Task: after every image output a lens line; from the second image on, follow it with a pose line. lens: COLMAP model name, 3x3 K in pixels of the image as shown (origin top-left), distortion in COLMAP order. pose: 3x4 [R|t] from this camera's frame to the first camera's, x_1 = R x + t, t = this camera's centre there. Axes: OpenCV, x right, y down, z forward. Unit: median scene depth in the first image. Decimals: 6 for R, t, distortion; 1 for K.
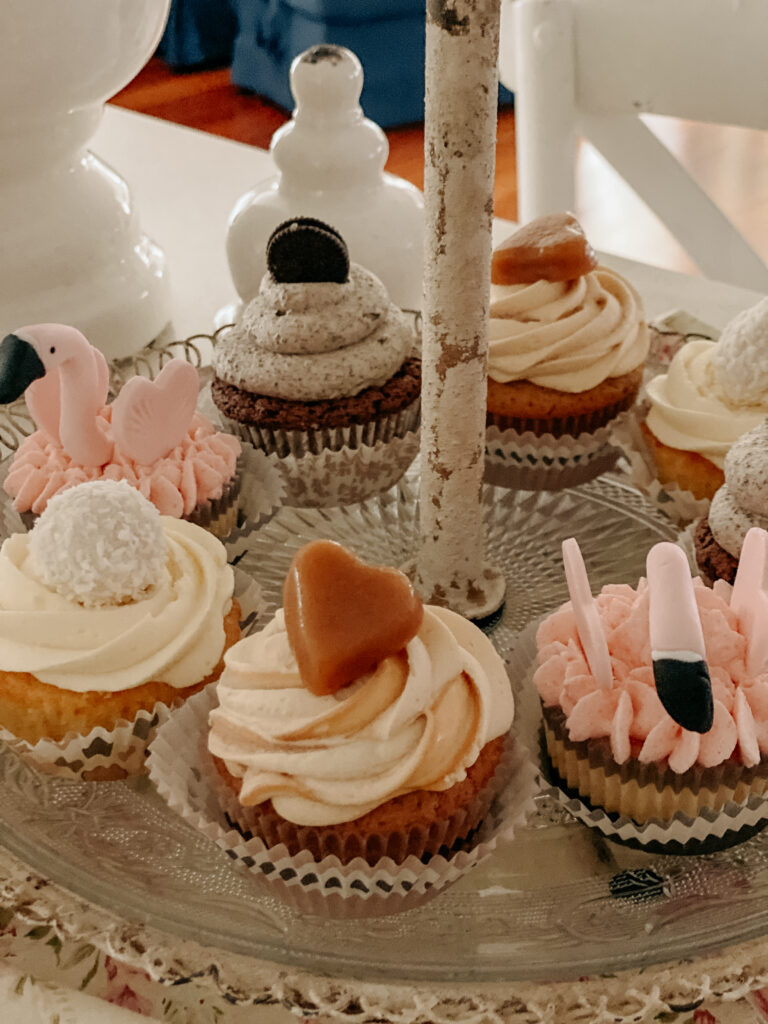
lens RADIAL K [[1470.4, 0, 360.6], [0, 1470.4, 505.6], [0, 0, 1]] dist [0.032726, 0.086160]
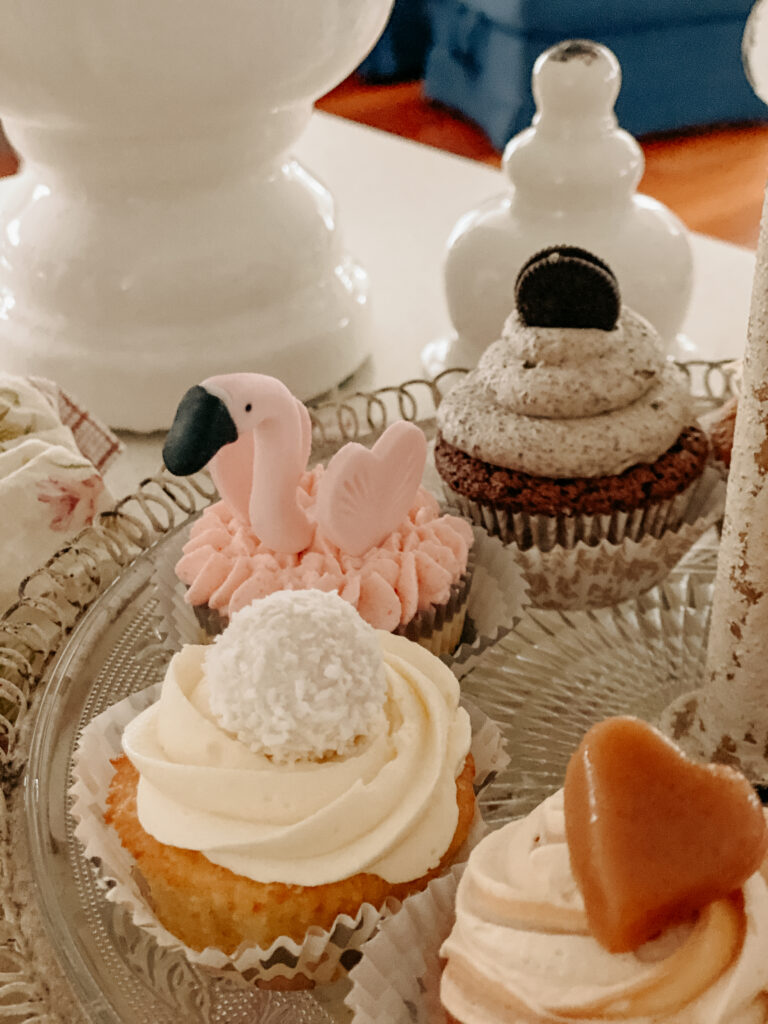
lens RADIAL K [[1562.3, 0, 384.0], [0, 1562.3, 512.0], [0, 0, 1]] dist [0.000166, 0.146879]
pose [[0.993210, 0.057633, -0.101061, -0.043352], [-0.059470, 0.998114, -0.015256, -0.034827], [0.099991, 0.021162, 0.994763, 0.159899]]
